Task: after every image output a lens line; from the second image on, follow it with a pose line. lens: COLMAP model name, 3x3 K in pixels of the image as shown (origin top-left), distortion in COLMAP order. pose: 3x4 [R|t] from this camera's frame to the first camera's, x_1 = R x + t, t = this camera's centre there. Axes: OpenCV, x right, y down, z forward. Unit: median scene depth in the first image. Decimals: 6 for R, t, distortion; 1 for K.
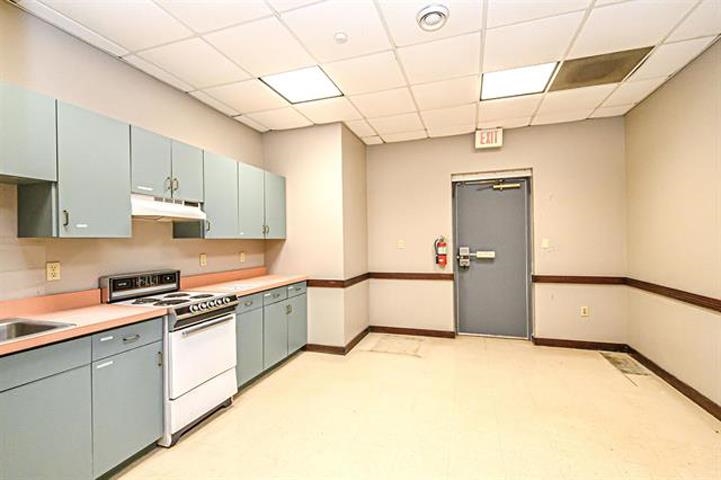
lens RADIAL K [[324.2, 0, 359.0], [0, 324.2, 236.9], [0, 0, 1]] dist [0.007863, -0.000188]
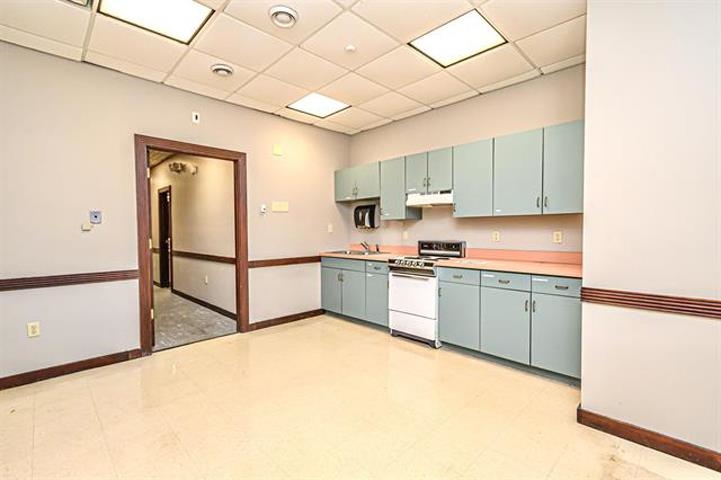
lens RADIAL K [[324.2, 0, 358.4], [0, 324.2, 242.3], [0, 0, 1]] dist [0.007863, -0.000188]
pose [[-0.441082, 0.043472, -0.896413, 0.886374], [0.018359, 0.999054, 0.039416, 0.048925], [0.897279, 0.000929, -0.441463, 1.334760]]
